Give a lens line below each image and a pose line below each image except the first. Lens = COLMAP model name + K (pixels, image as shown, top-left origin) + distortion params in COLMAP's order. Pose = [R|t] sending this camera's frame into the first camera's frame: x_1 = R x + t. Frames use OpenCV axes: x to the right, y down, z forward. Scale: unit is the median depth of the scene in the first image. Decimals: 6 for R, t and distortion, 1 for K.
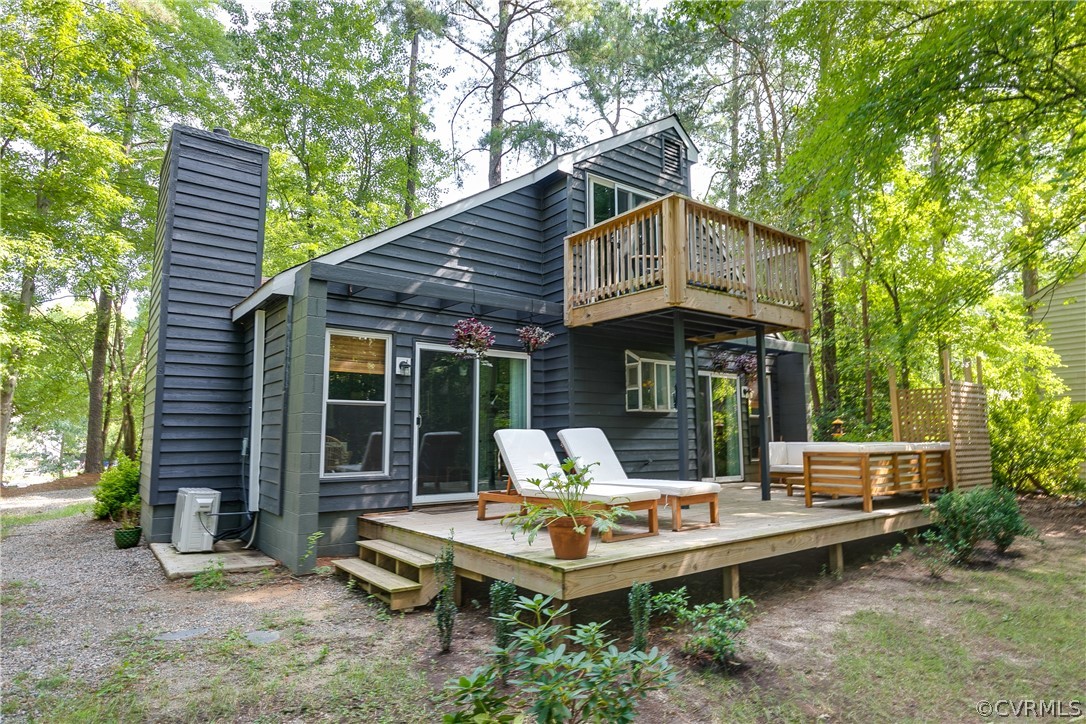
lens RADIAL K [[616.5, 0, 543.8], [0, 616.5, 356.8], [0, 0, 1]] dist [-0.002385, 0.002720]
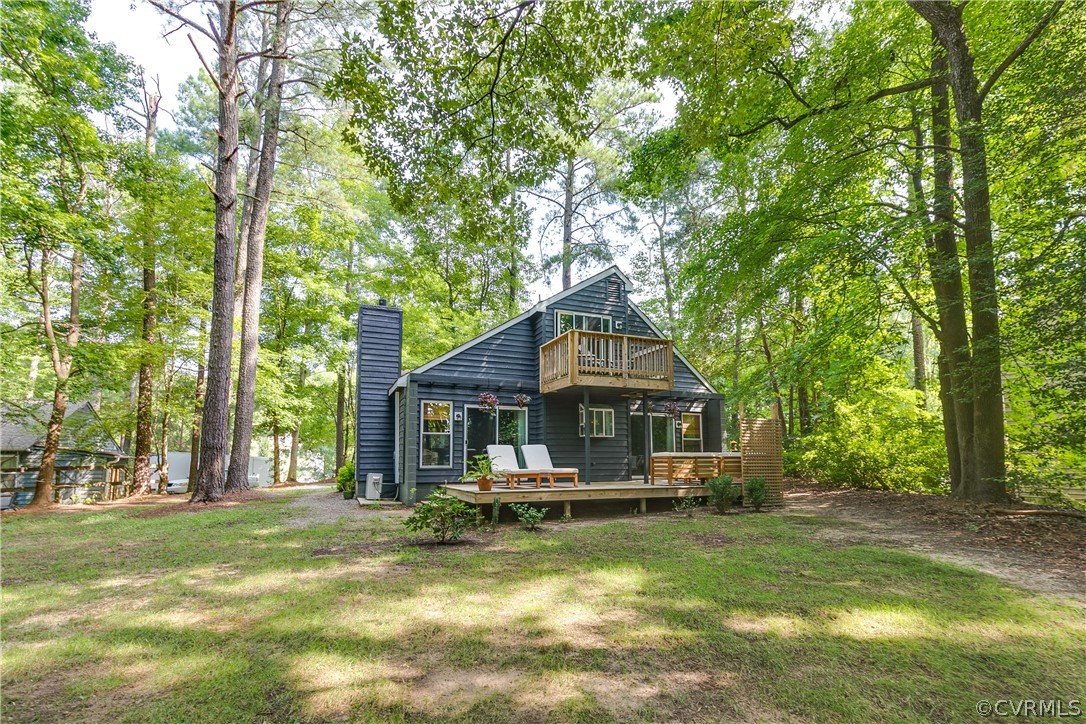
lens RADIAL K [[505.3, 0, 533.9], [0, 505.3, 408.4], [0, 0, 1]] dist [0.001309, -0.000035]
pose [[0.964101, -0.024414, -0.264410, 0.439595], [0.031824, 0.999211, 0.023773, -0.040706], [0.263621, -0.031334, 0.964117, -0.548404]]
